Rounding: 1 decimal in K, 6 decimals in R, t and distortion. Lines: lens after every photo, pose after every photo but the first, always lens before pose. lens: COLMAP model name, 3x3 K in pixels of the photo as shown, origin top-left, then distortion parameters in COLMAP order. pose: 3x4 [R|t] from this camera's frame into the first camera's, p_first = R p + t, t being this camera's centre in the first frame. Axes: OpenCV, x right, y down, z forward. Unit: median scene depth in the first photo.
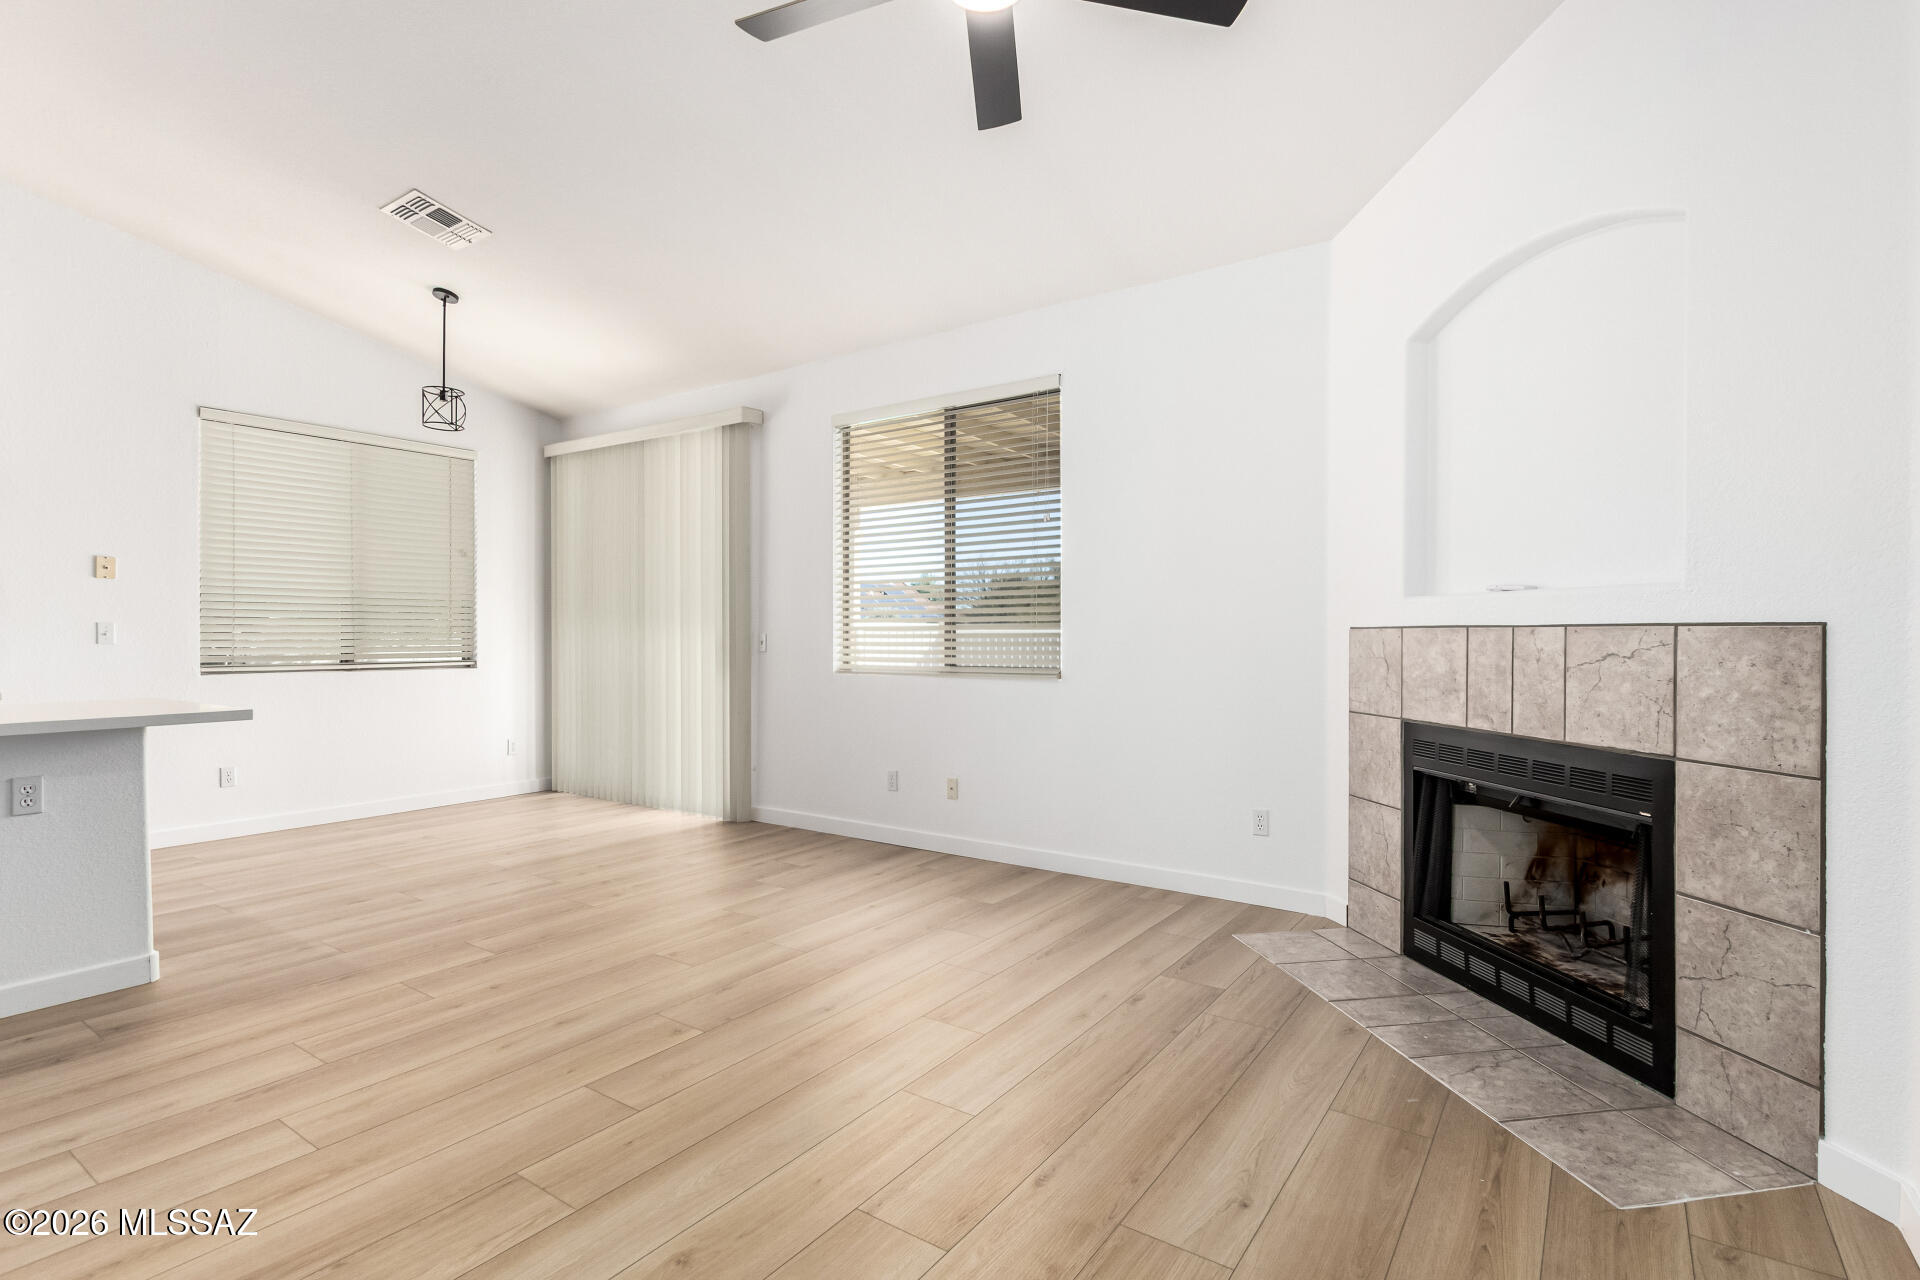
lens RADIAL K [[928.0, 0, 951.6], [0, 928.0, 640.2], [0, 0, 1]] dist [0.011090, -0.003582]
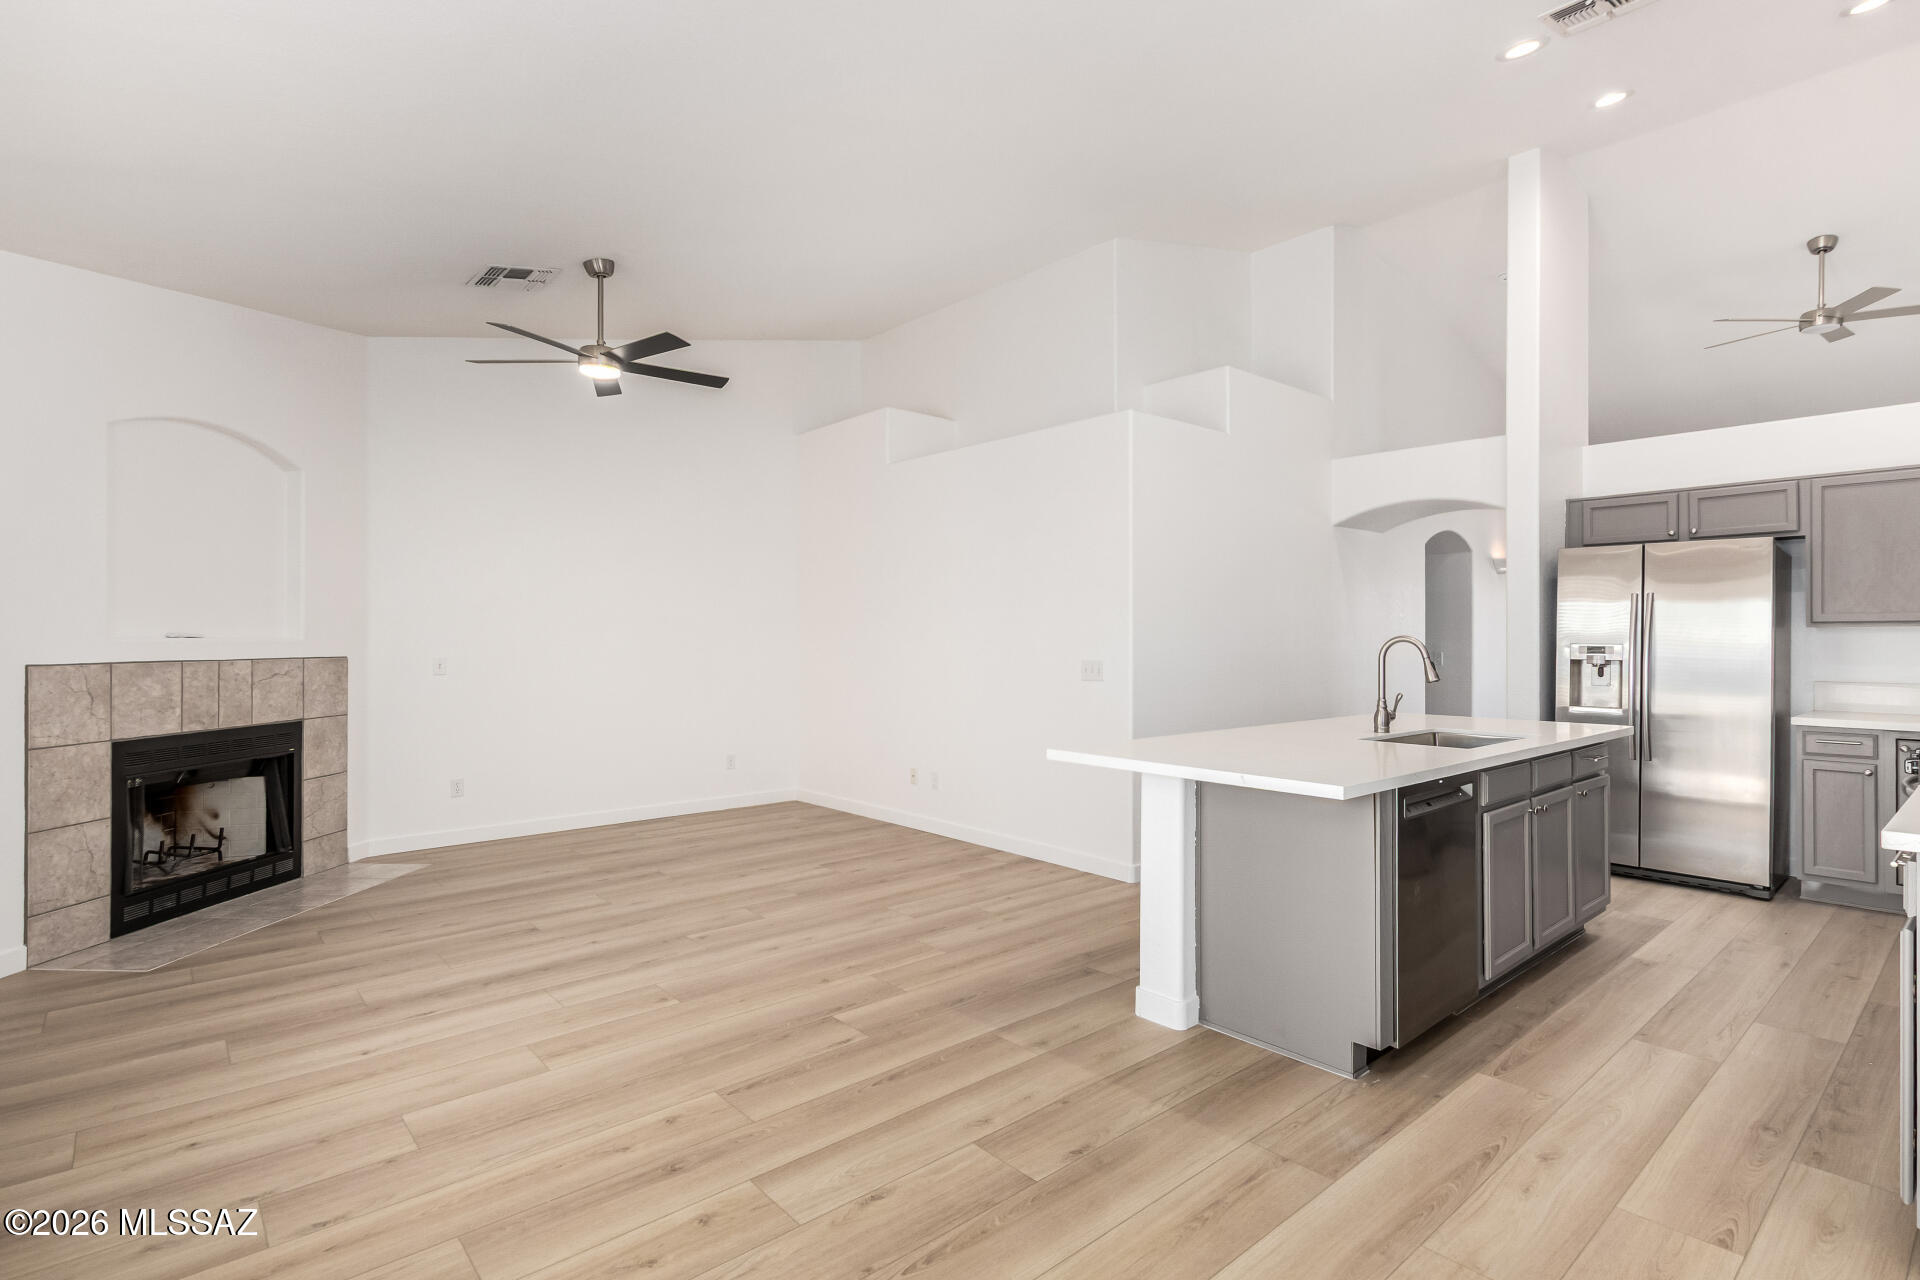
lens RADIAL K [[928.0, 0, 967.0], [0, 928.0, 631.3], [0, 0, 1]] dist [0.011090, -0.003582]
pose [[-0.974163, 0.001330, 0.225844, -0.933769], [0.001207, 0.999999, -0.000686, -0.057560], [-0.225844, -0.000396, -0.974163, 2.107347]]
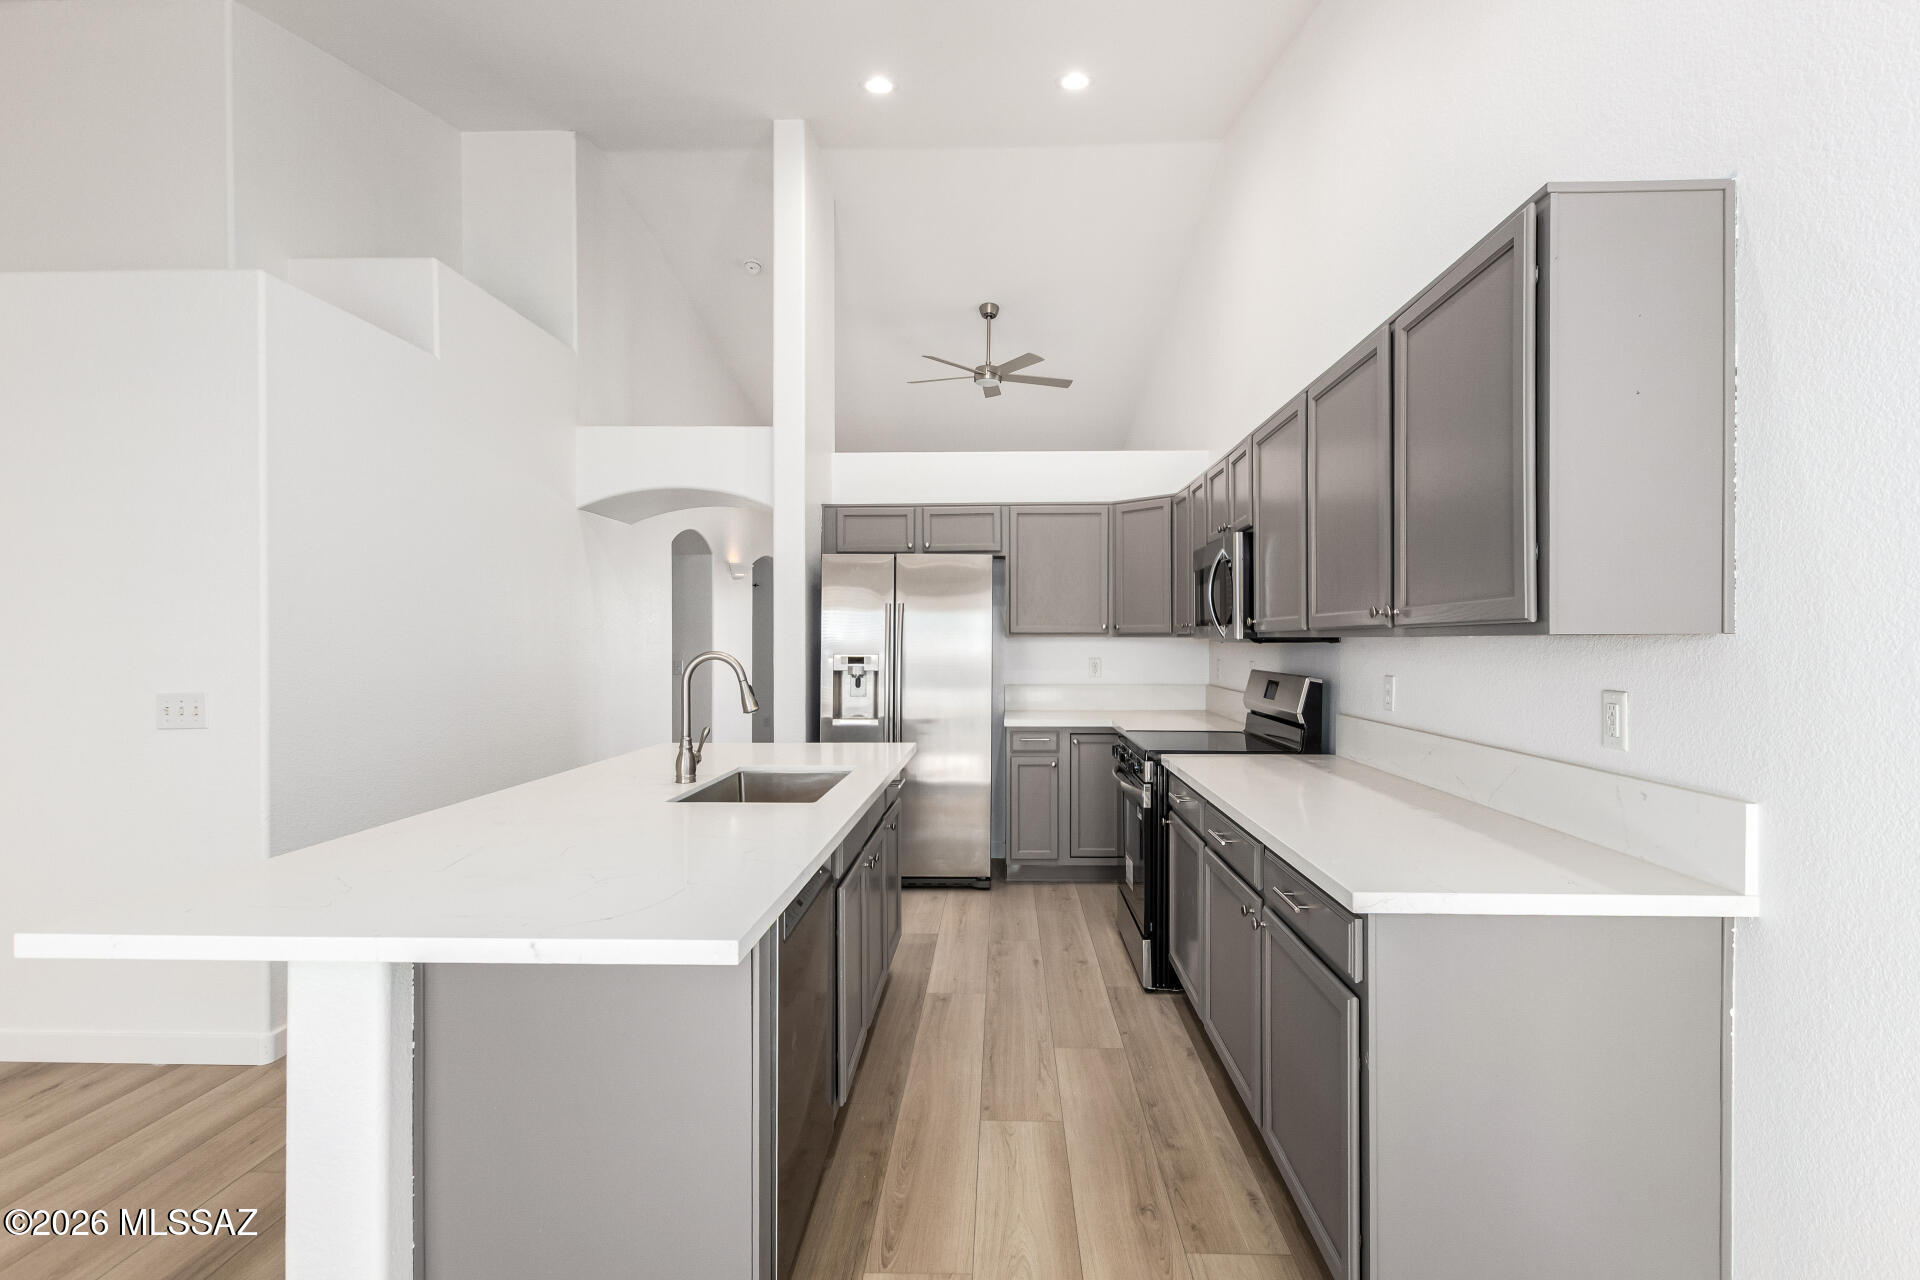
lens RADIAL K [[928.0, 0, 964.7], [0, 928.0, 646.7], [0, 0, 1]] dist [0.011090, -0.003582]
pose [[-0.832378, 0.004954, -0.554186, -0.914589], [-0.002637, 0.999913, 0.012899, -0.069244], [0.554202, 0.012198, -0.832293, 1.674543]]
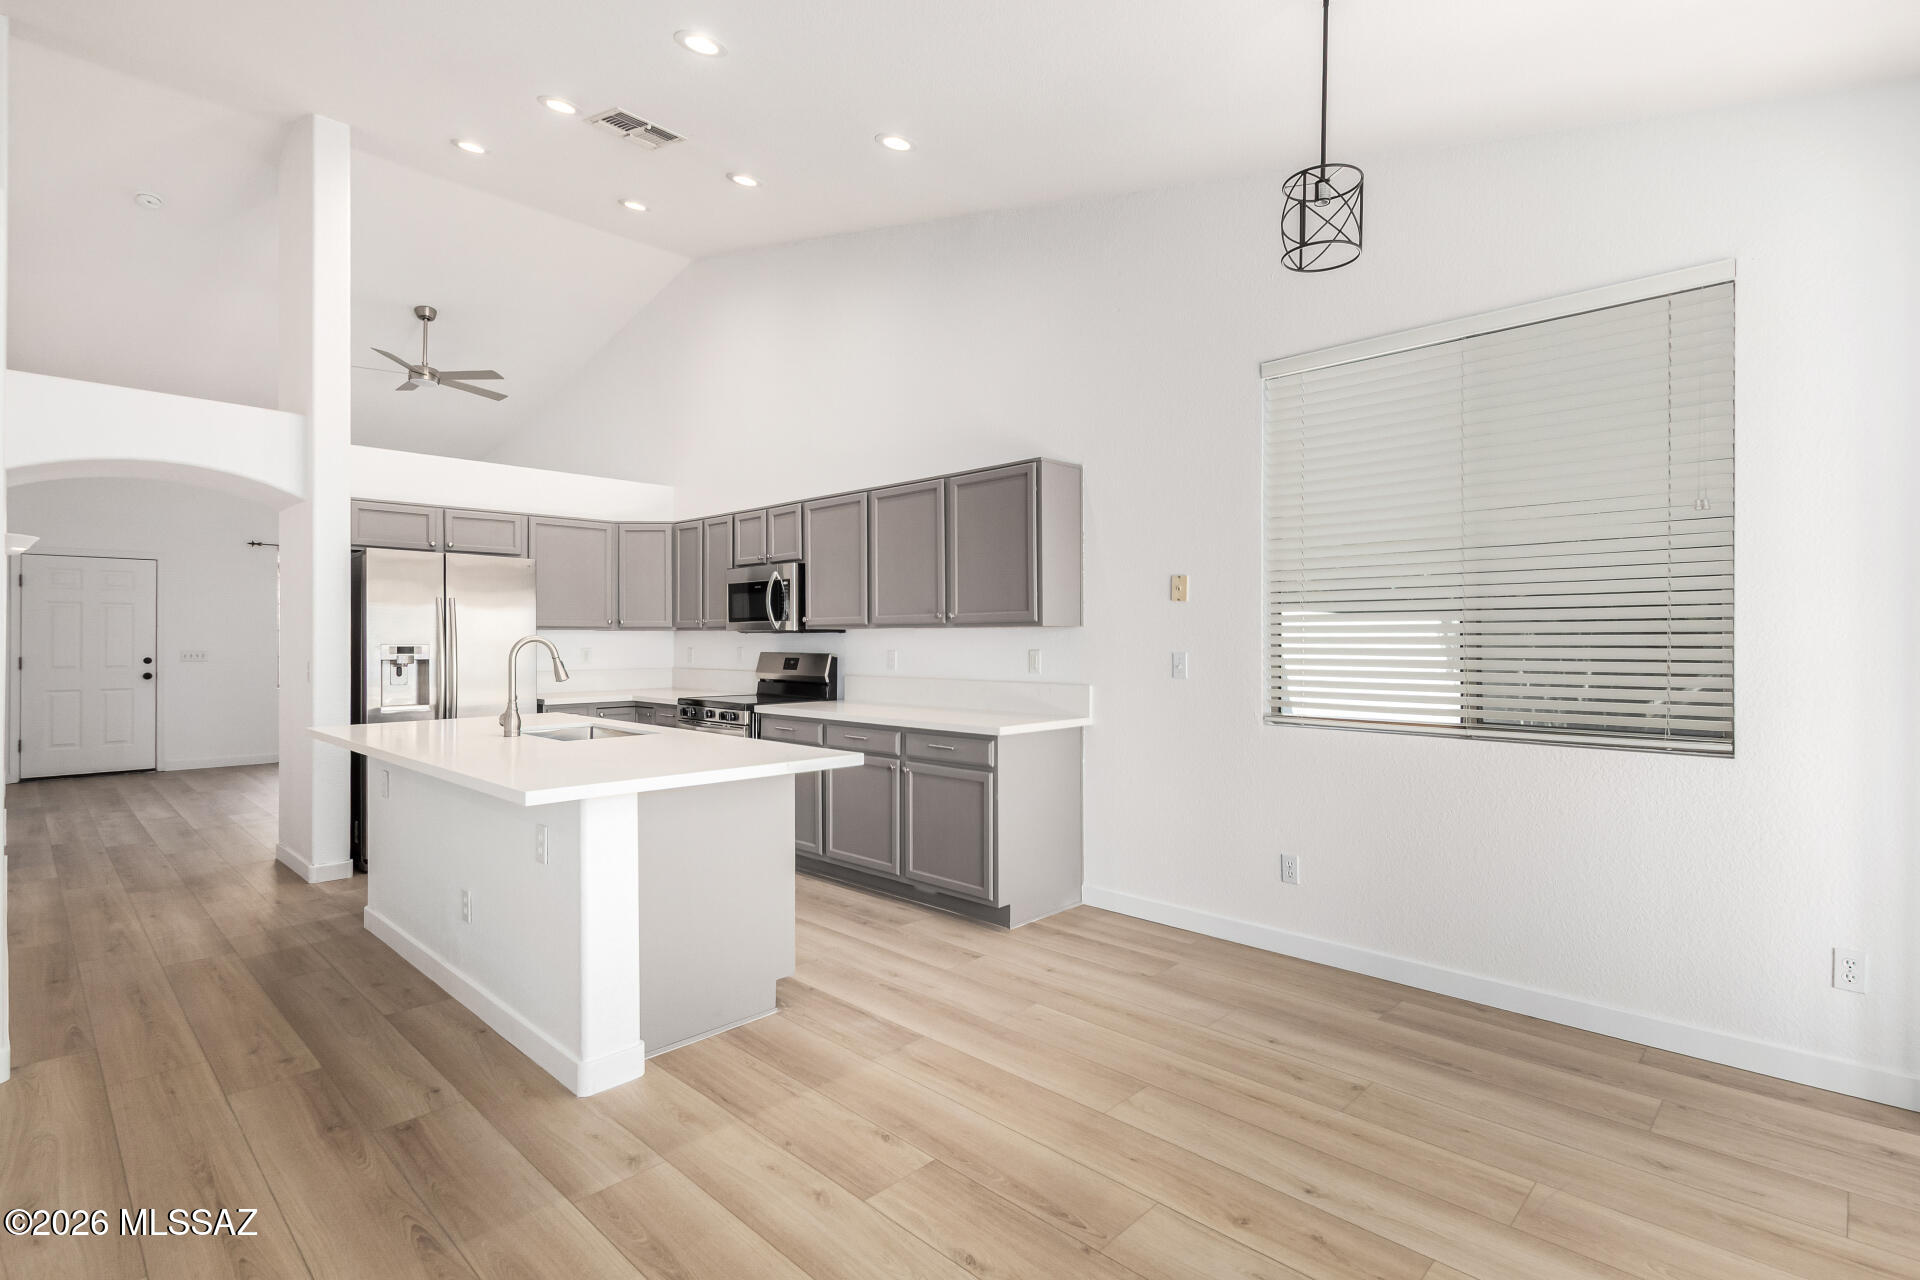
lens RADIAL K [[928.0, 0, 993.9], [0, 928.0, 640.6], [0, 0, 1]] dist [0.011090, -0.003582]
pose [[-0.128054, 0.001979, -0.991765, -0.072976], [-0.004594, 0.999986, 0.002589, -0.051070], [0.991757, 0.004888, -0.128043, 1.522768]]
